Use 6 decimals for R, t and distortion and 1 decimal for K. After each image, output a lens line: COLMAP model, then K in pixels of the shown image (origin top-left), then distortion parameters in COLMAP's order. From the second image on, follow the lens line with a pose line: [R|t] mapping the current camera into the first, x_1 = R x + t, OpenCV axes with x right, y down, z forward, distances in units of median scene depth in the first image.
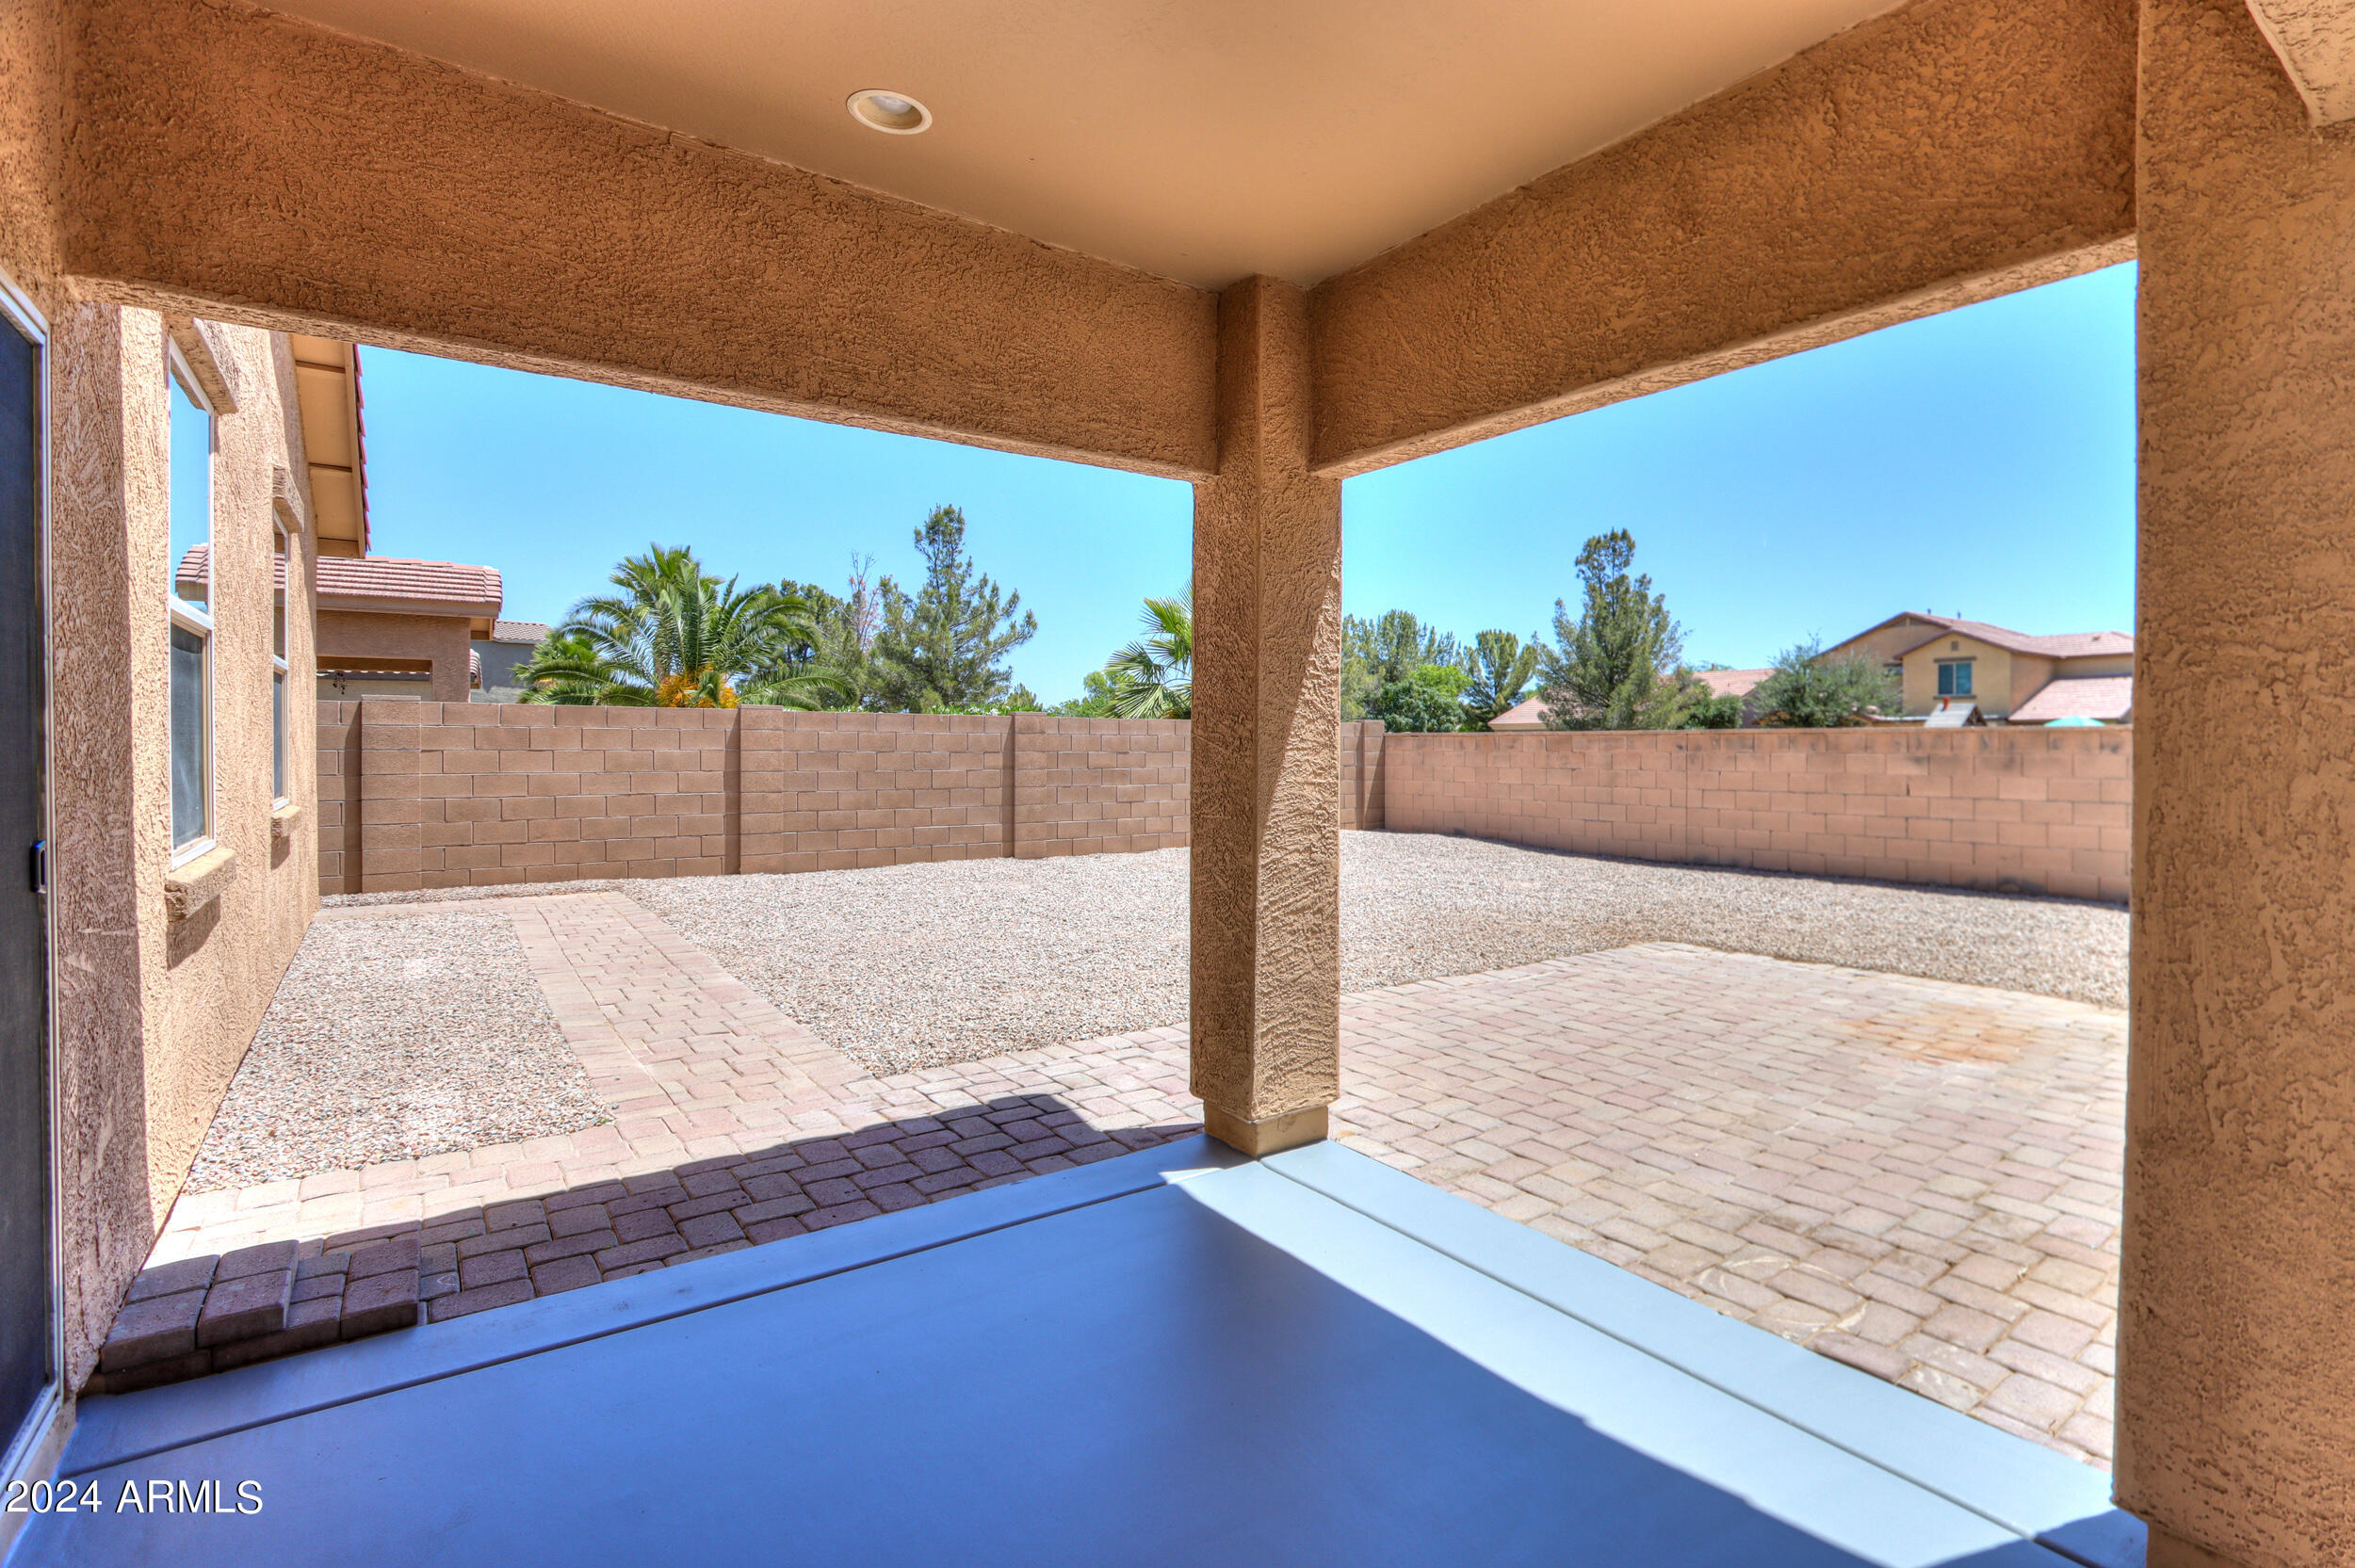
lens RADIAL K [[1109.3, 0, 1306.9], [0, 1109.3, 754.8], [0, 0, 1]] dist [-0.015939, -0.000059]
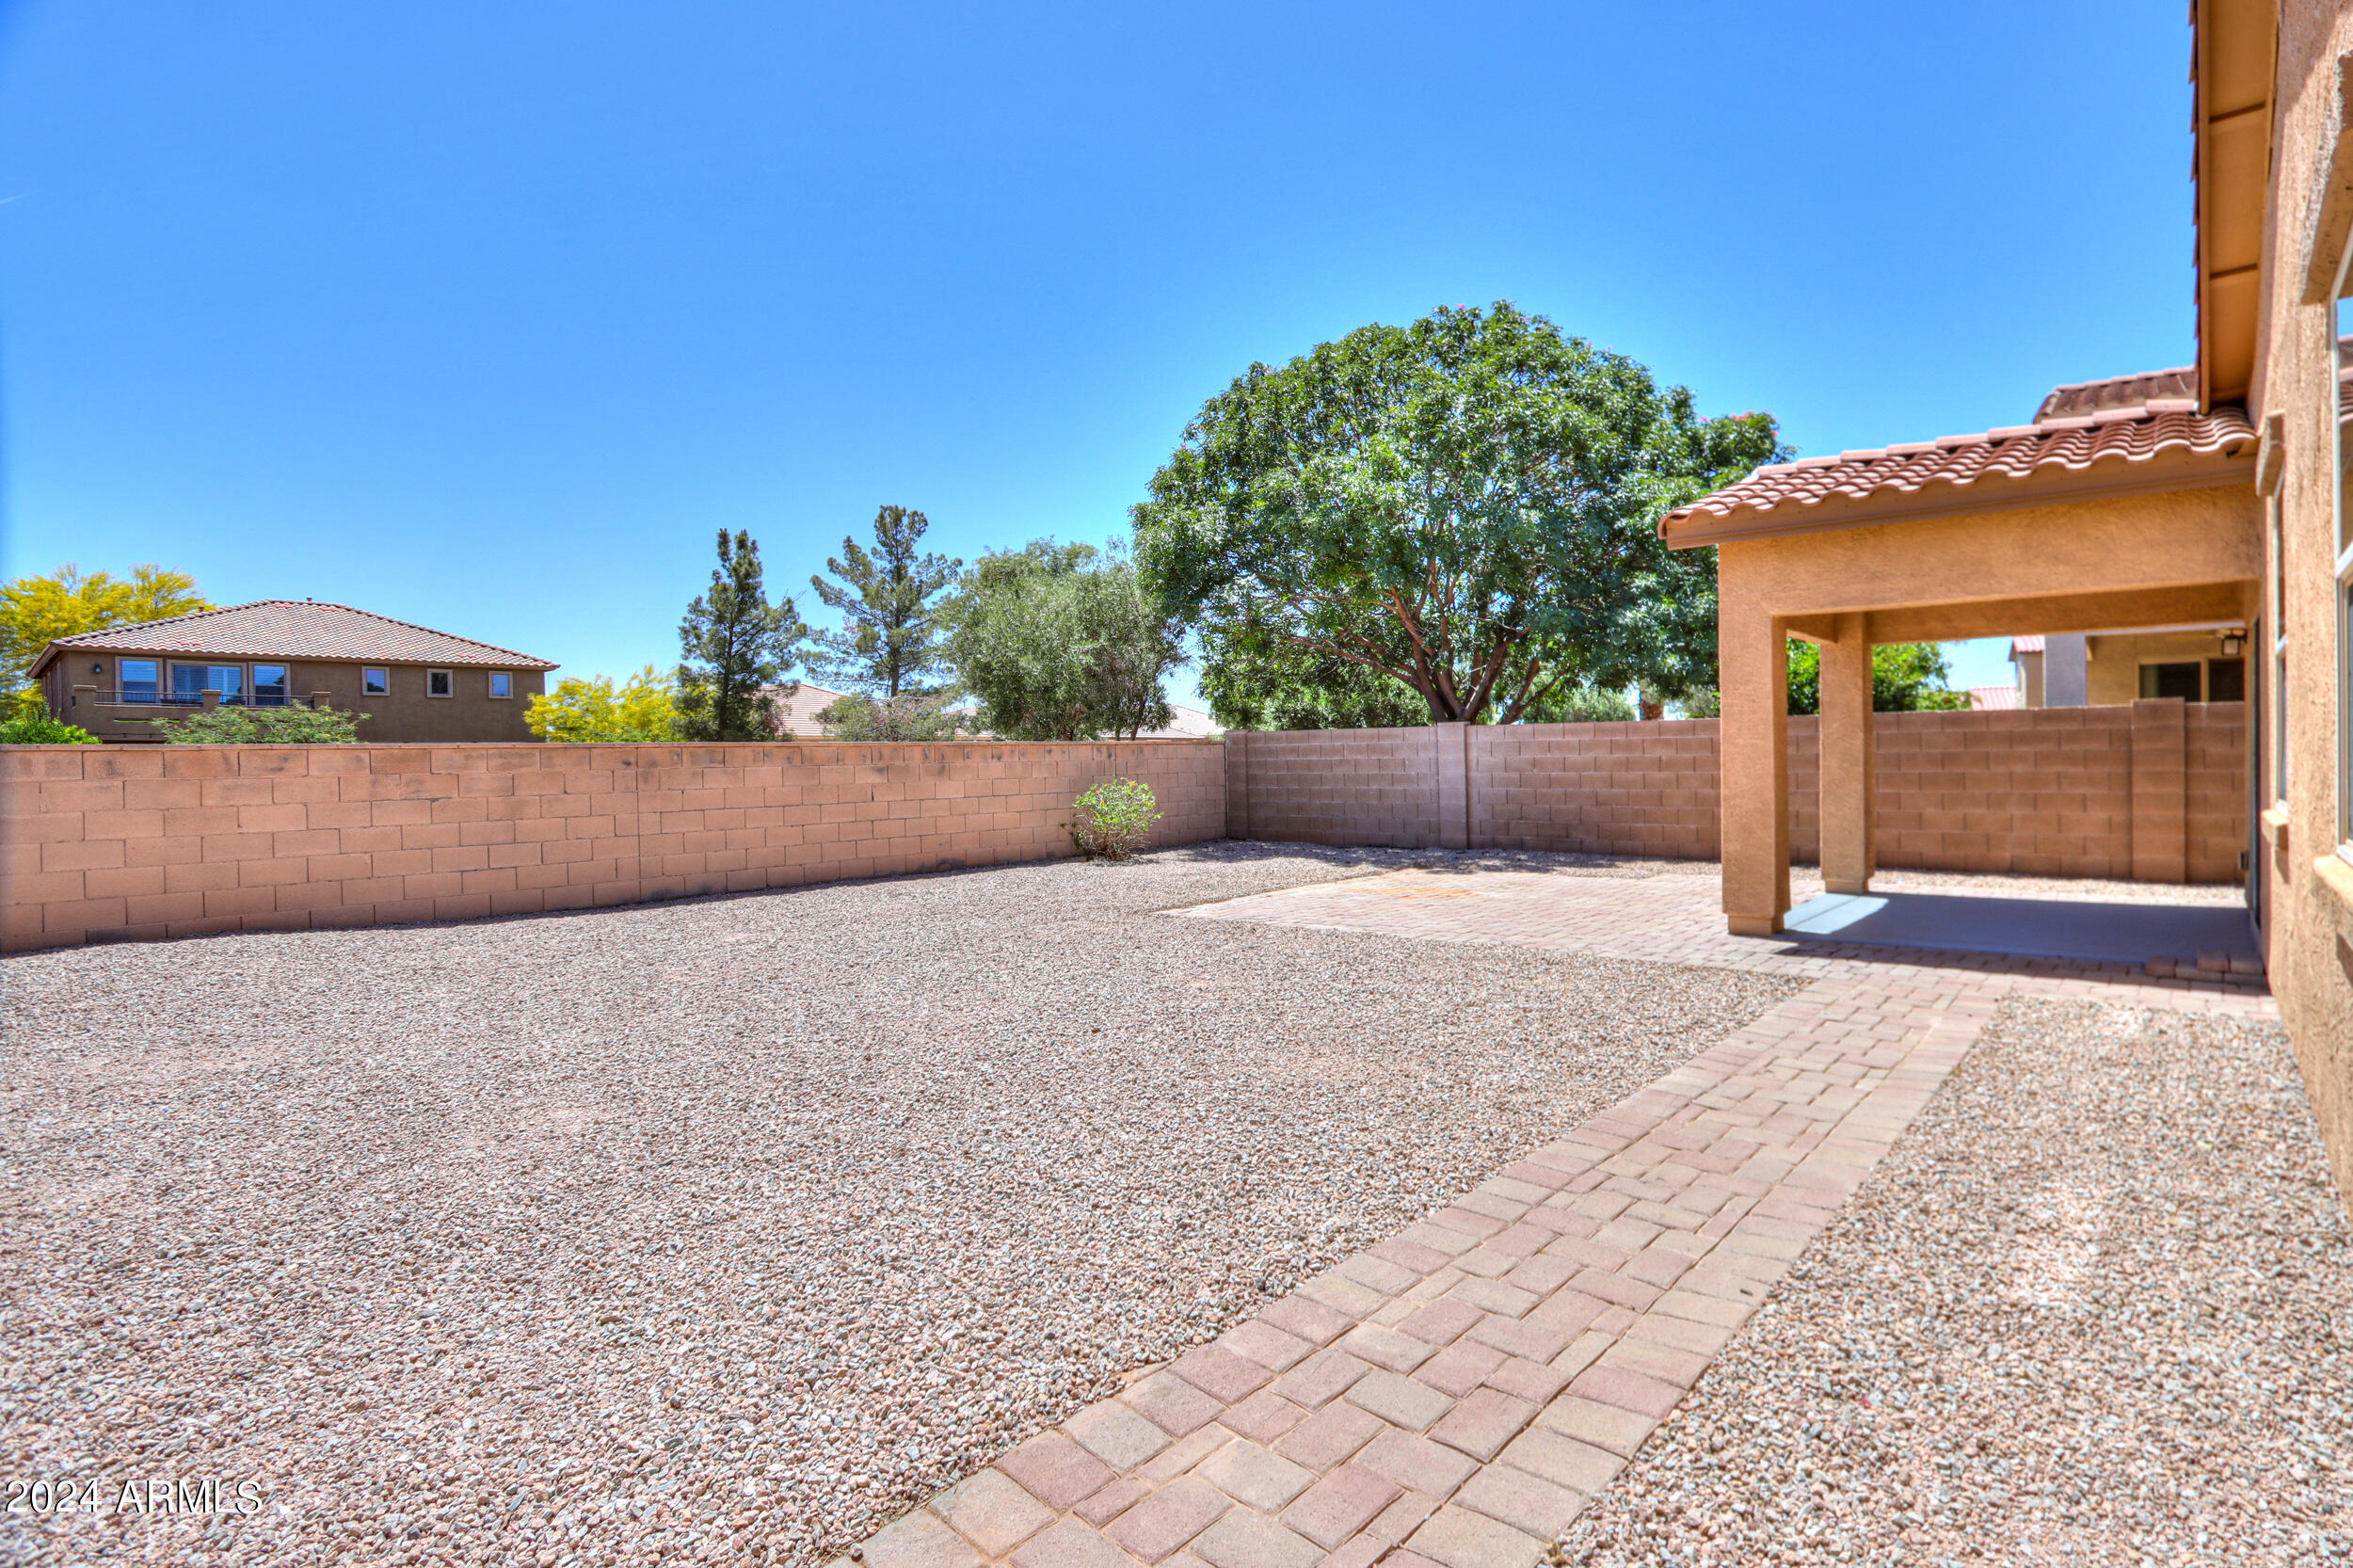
lens RADIAL K [[1120.0, 0, 1298.0], [0, 1120.0, 764.2], [0, 0, 1]] dist [-0.014935, -0.000119]
pose [[-0.197894, -0.008024, 0.980190, -1.632059], [0.023499, 0.999640, 0.012928, -0.014874], [-0.979942, 0.025592, -0.197635, 1.909054]]
